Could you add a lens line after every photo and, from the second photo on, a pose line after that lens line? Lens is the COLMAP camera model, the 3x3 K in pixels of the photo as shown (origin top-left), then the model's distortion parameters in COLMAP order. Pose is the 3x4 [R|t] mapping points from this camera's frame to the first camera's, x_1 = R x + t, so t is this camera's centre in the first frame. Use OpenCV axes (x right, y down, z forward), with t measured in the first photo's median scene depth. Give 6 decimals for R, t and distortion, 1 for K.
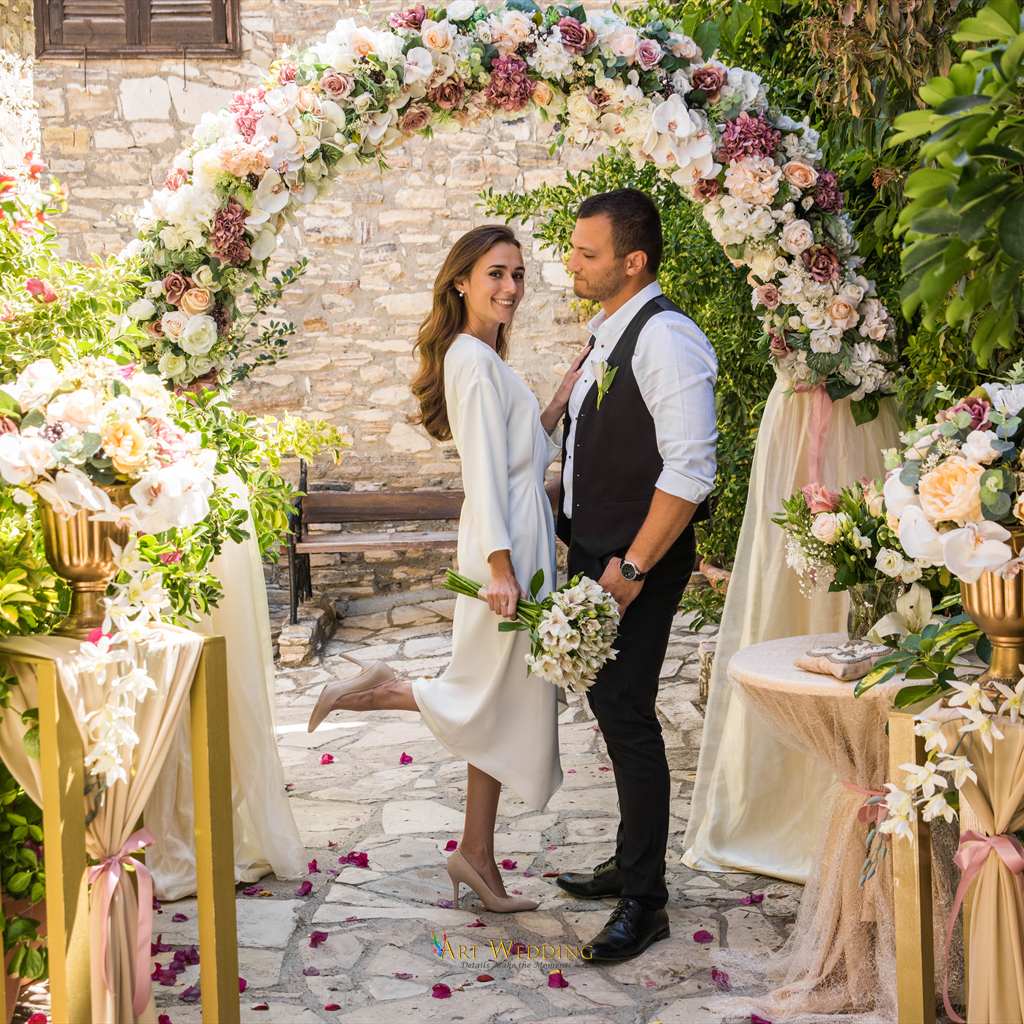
lens RADIAL K [[2175.2, 0, 508.2], [0, 2175.2, 525.6], [0, 0, 1]] dist [0.105143, 0.074140]
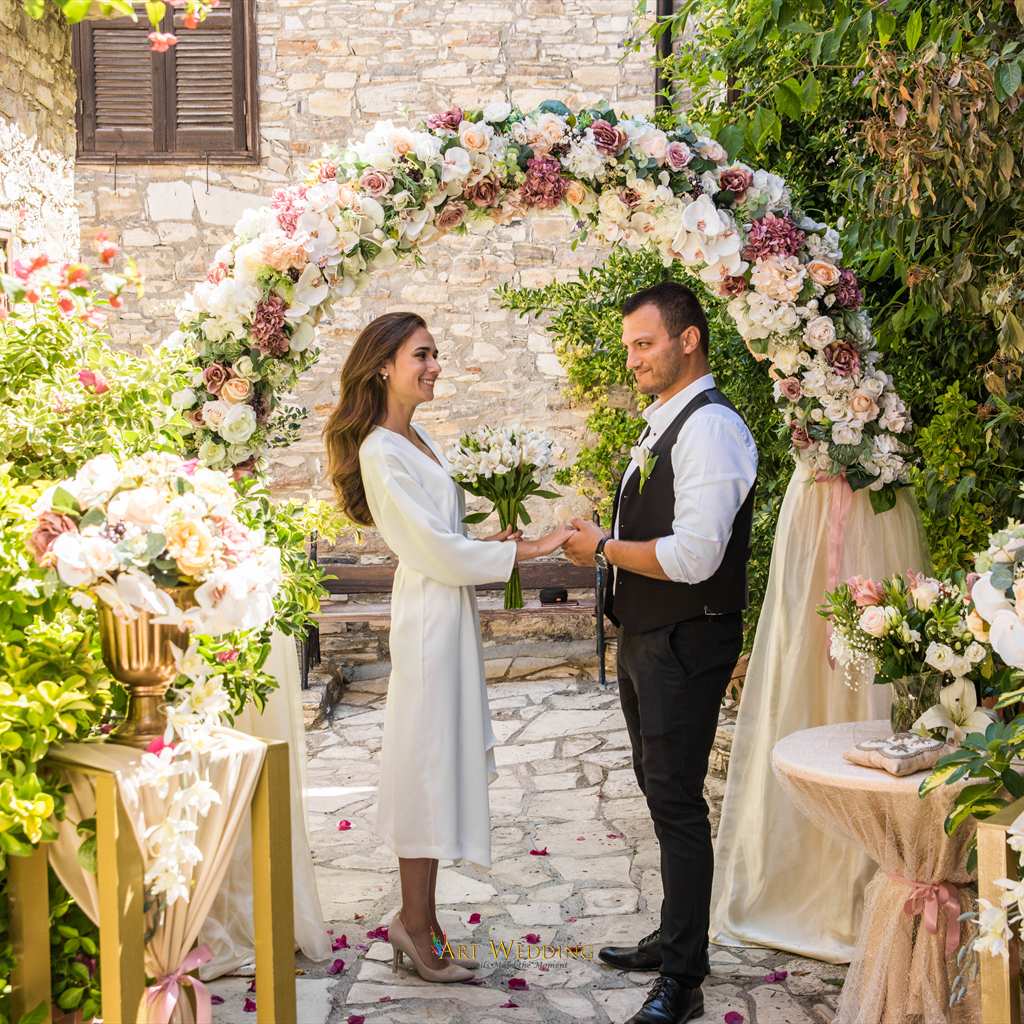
lens RADIAL K [[1876.4, 0, 512.0], [0, 1876.4, 512.0], [0, 0, 1]] dist [0.036911, 0.057417]
pose [[0.999507, 0.004101, 0.031141, -0.041153], [-0.003022, 0.999397, -0.034599, -0.016038], [-0.031264, 0.034488, 0.998916, 0.118435]]
